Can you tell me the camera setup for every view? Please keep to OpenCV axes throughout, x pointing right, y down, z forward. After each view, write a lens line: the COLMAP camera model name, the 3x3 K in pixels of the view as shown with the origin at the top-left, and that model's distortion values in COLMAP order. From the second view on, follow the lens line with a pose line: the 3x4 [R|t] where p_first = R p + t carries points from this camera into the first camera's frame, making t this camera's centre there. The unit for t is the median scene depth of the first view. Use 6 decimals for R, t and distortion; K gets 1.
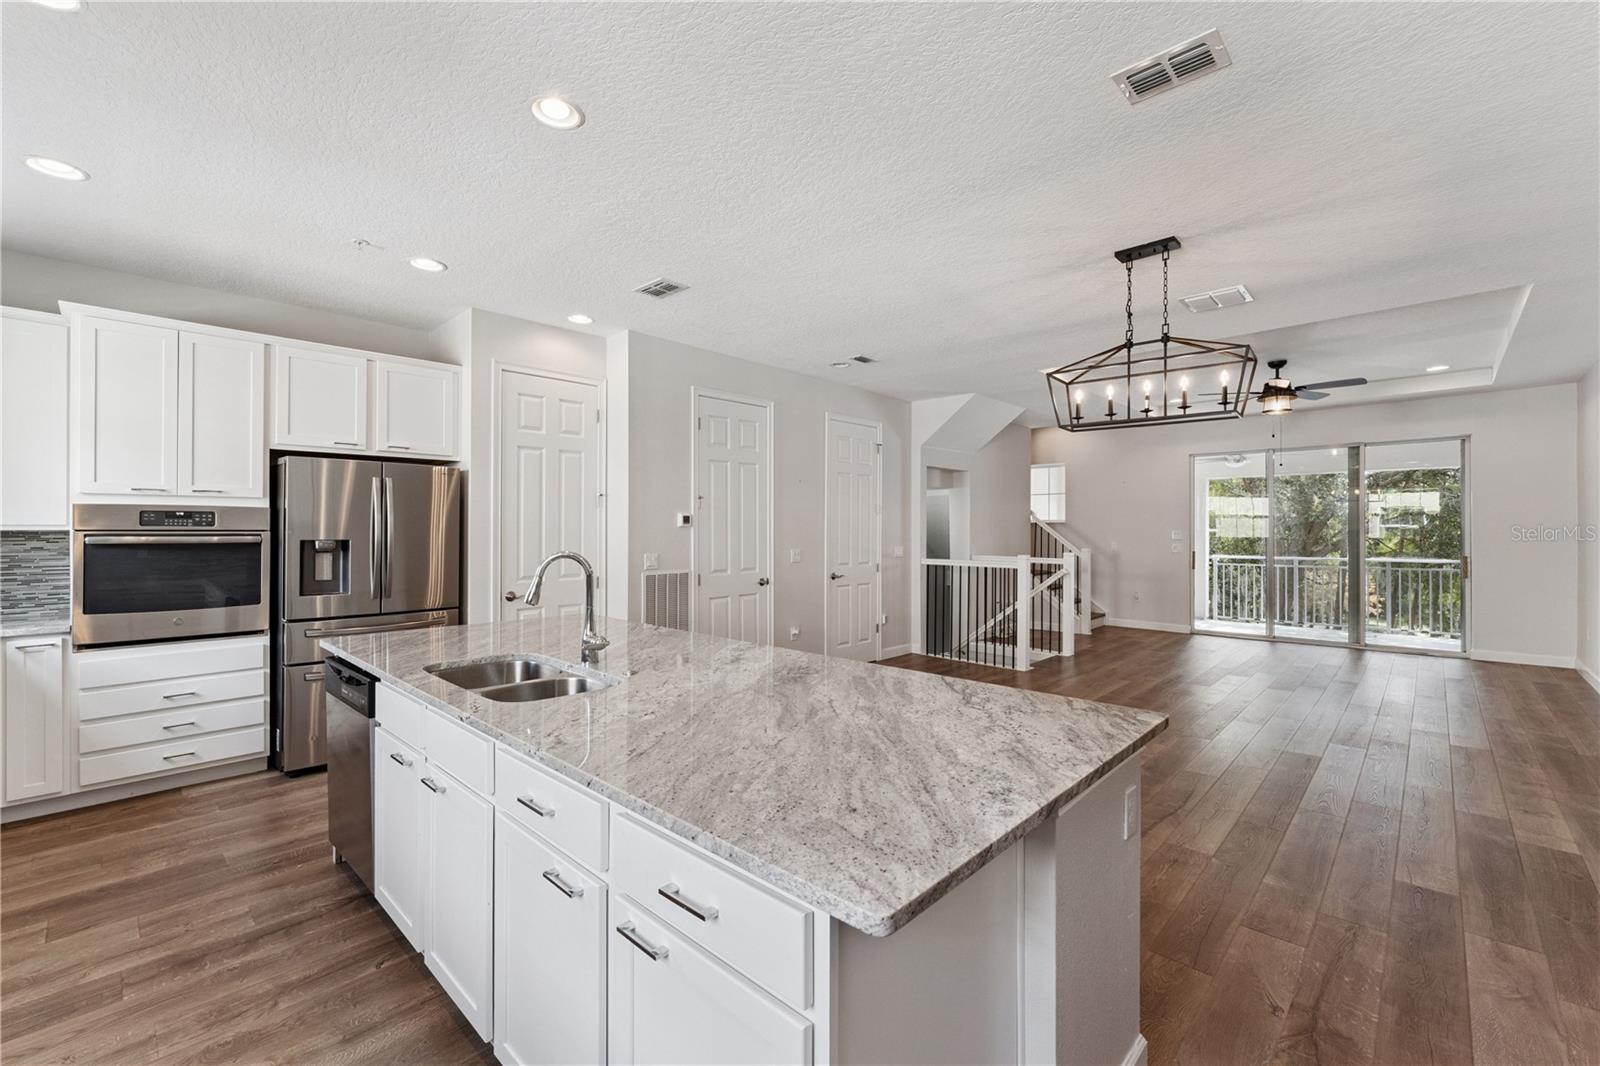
lens RADIAL K [[664.1, 0, 791.8], [0, 664.1, 529.0], [0, 0, 1]] dist [-0.002605, -0.000229]
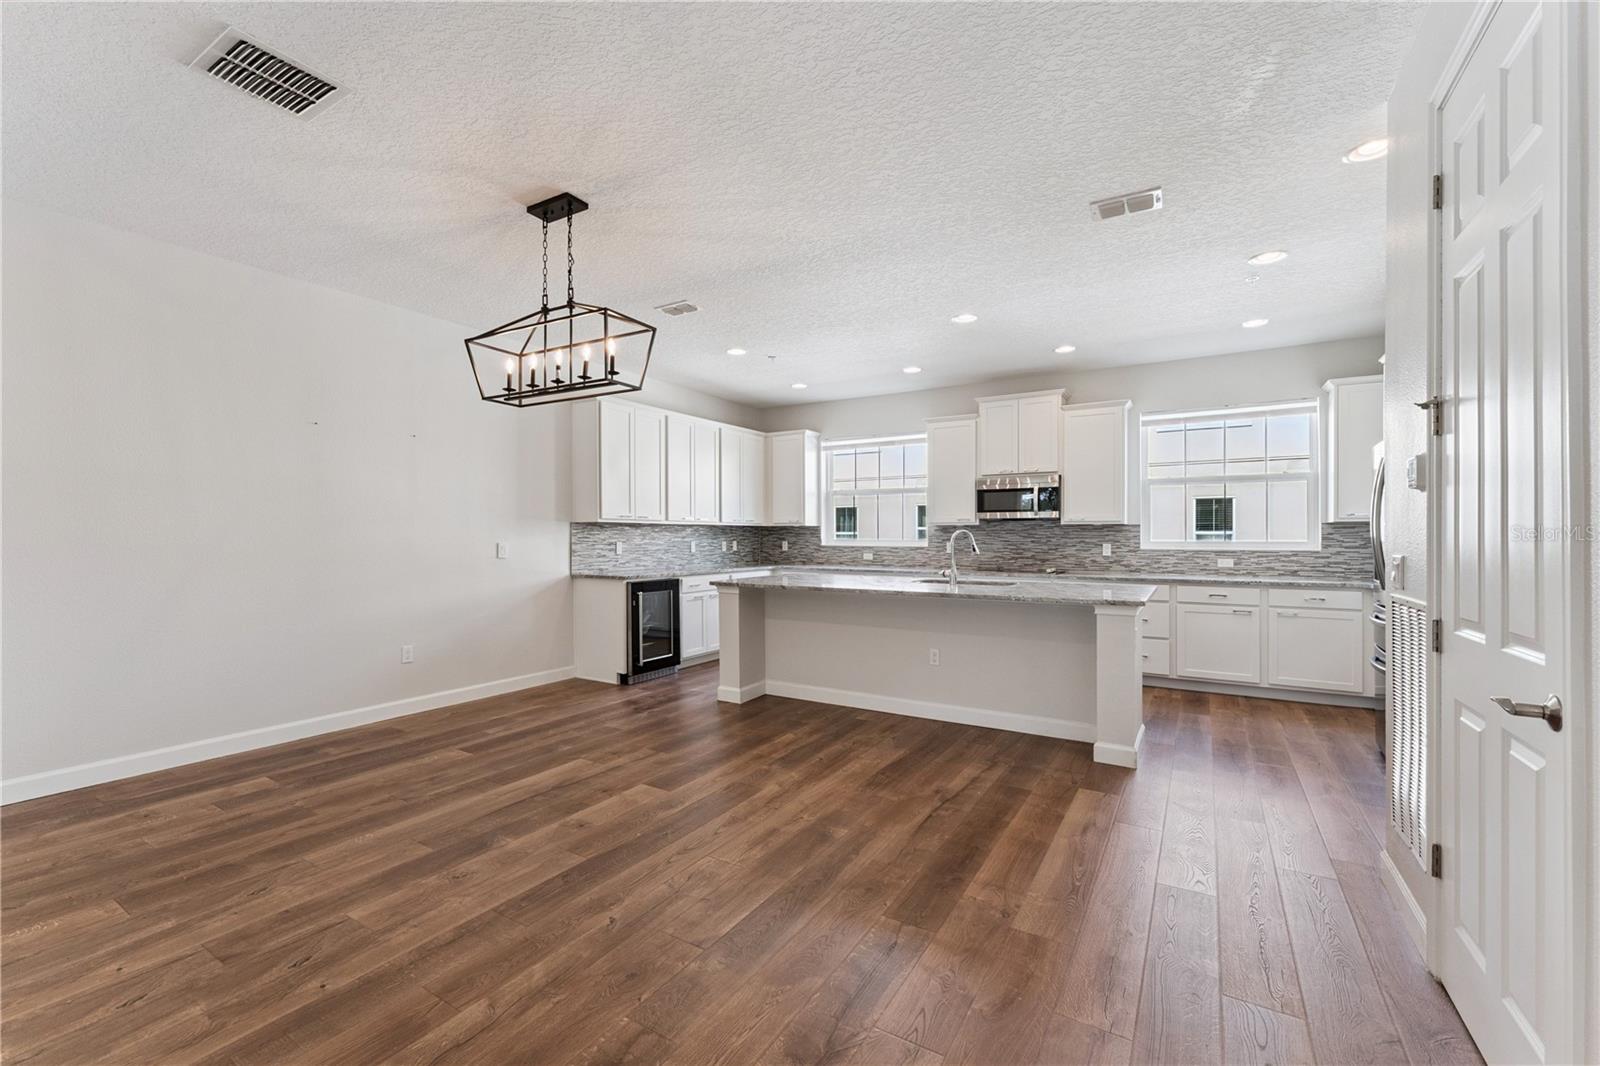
lens RADIAL K [[677.9, 0, 794.4], [0, 677.9, 543.1], [0, 0, 1]] dist [-0.003336, 0.003638]
pose [[-0.975248, 0.000117, -0.221112, 0.417267], [-0.002115, 0.999949, 0.009859, 0.037847], [0.221102, 0.010083, -0.975199, 1.947901]]
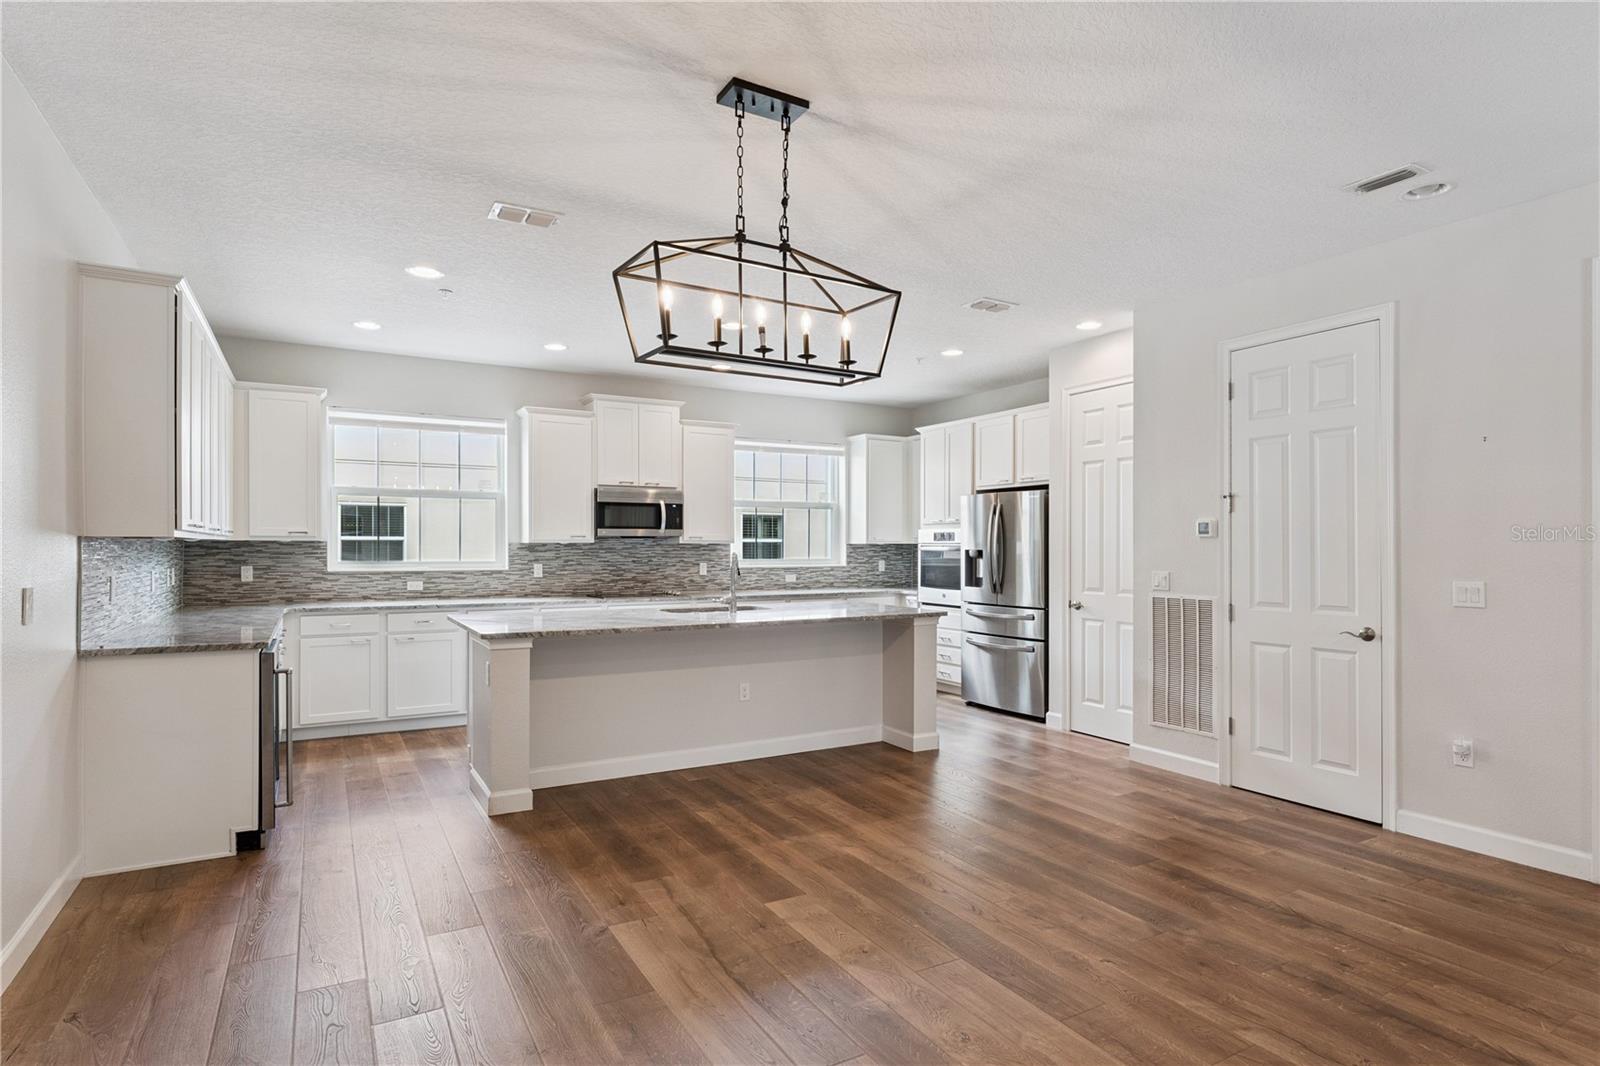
lens RADIAL K [[835.4, 0, 807.5], [0, 835.4, 547.8], [0, 0, 1]] dist [-0.002679, 0.005141]
pose [[-0.265207, -0.000349, -0.964191, 1.275176], [-0.002946, 0.999996, 0.000448, 0.013461], [0.964187, 0.002959, -0.265207, 1.222978]]
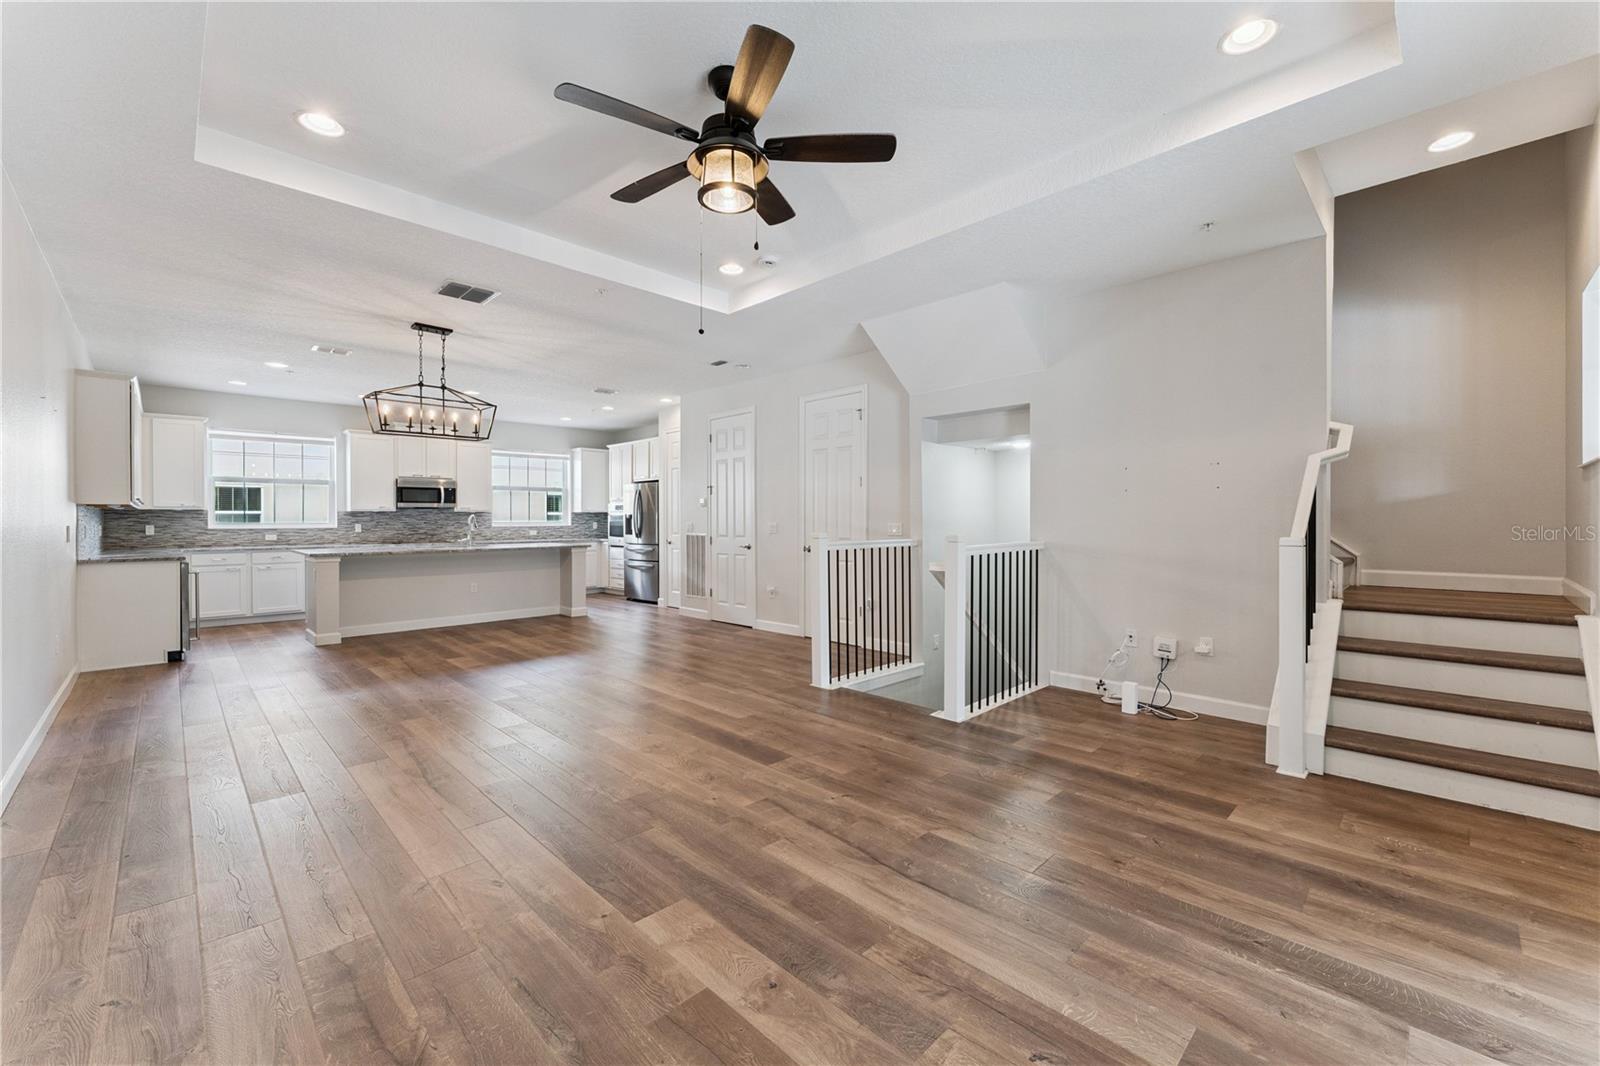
lens RADIAL K [[677.9, 0, 840.8], [0, 677.9, 510.6], [0, 0, 1]] dist [-0.003336, 0.003638]
pose [[-0.004103, -0.011265, -0.999928, 2.223247], [0.002037, 0.999934, -0.011273, 0.035427], [0.999990, -0.002083, -0.004080, 2.017040]]
